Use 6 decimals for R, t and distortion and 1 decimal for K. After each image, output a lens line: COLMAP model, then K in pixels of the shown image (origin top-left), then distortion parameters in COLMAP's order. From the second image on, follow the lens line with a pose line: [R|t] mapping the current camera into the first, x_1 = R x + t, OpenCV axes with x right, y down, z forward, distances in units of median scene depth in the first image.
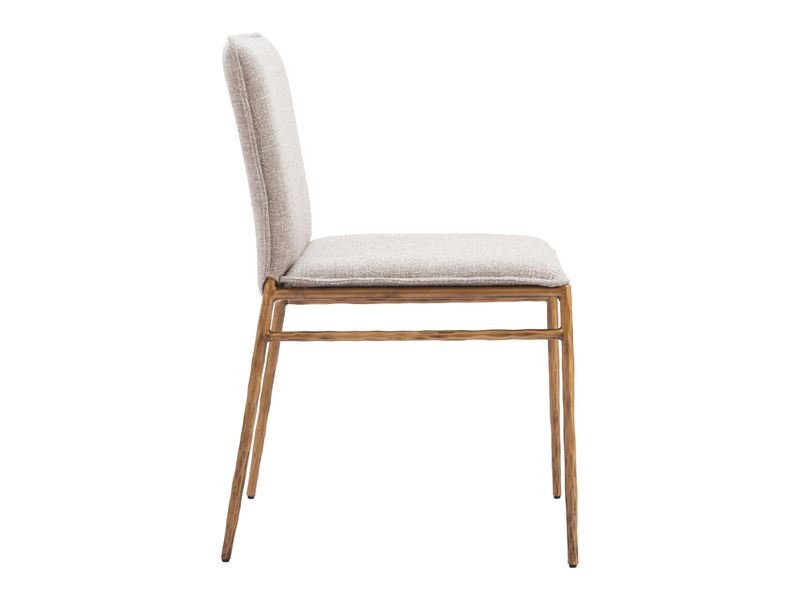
lens RADIAL K [[1629.0, 0, 400.0], [0, 1629.0, 300.0], [0, 0, 1]] dist [0.012250, -0.003439]
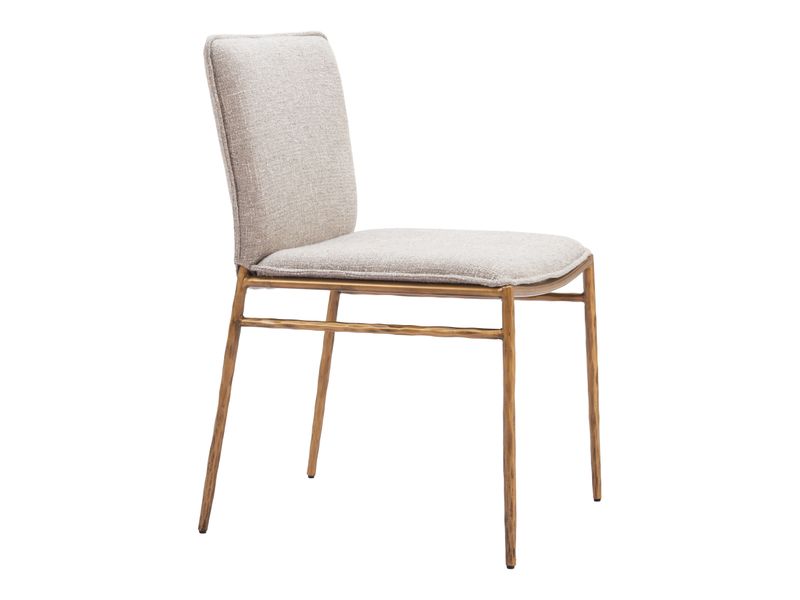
lens RADIAL K [[1629.0, 0, 400.0], [0, 1629.0, 300.0], [0, 0, 1]] dist [0.012250, -0.003439]
pose [[0.959944, 0.048662, -0.275933, 0.310844], [-0.047213, 0.998814, 0.011895, -0.009013], [0.276185, 0.001609, 0.961103, 0.021560]]
